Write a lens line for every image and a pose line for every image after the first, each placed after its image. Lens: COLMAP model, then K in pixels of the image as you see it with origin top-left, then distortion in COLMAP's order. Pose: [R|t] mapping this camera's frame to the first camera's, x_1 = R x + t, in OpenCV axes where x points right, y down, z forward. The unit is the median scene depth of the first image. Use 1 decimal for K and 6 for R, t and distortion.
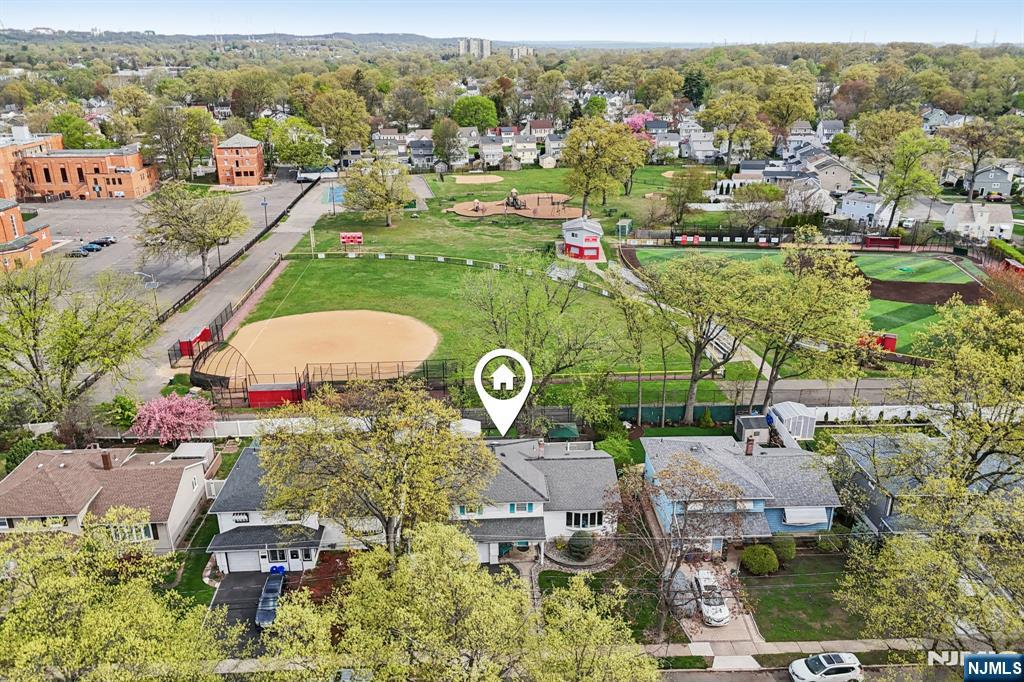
lens RADIAL K [[747.9, 0, 507.1], [0, 747.9, 341.0], [0, 0, 1]] dist [0.062095, -0.060823]
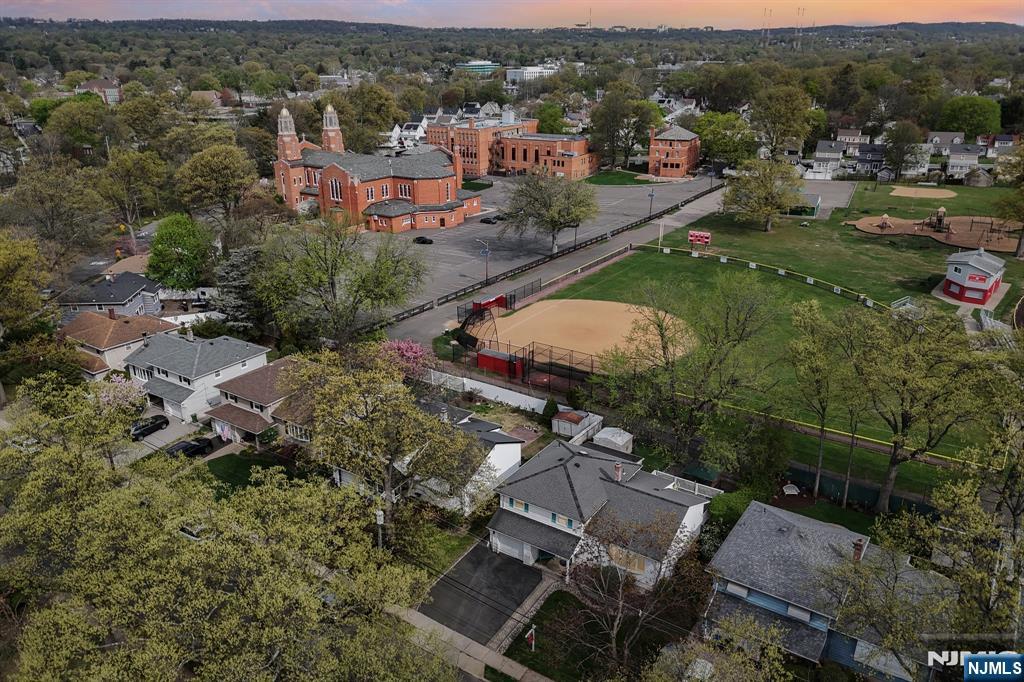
lens RADIAL K [[747.9, 0, 508.4], [0, 747.9, 337.6], [0, 0, 1]] dist [0.062095, -0.060823]
pose [[0.804302, 0.212884, -0.554779, 0.135287], [-0.211420, 0.975052, 0.067644, -0.018026], [0.555338, 0.062885, 0.829244, 0.040967]]
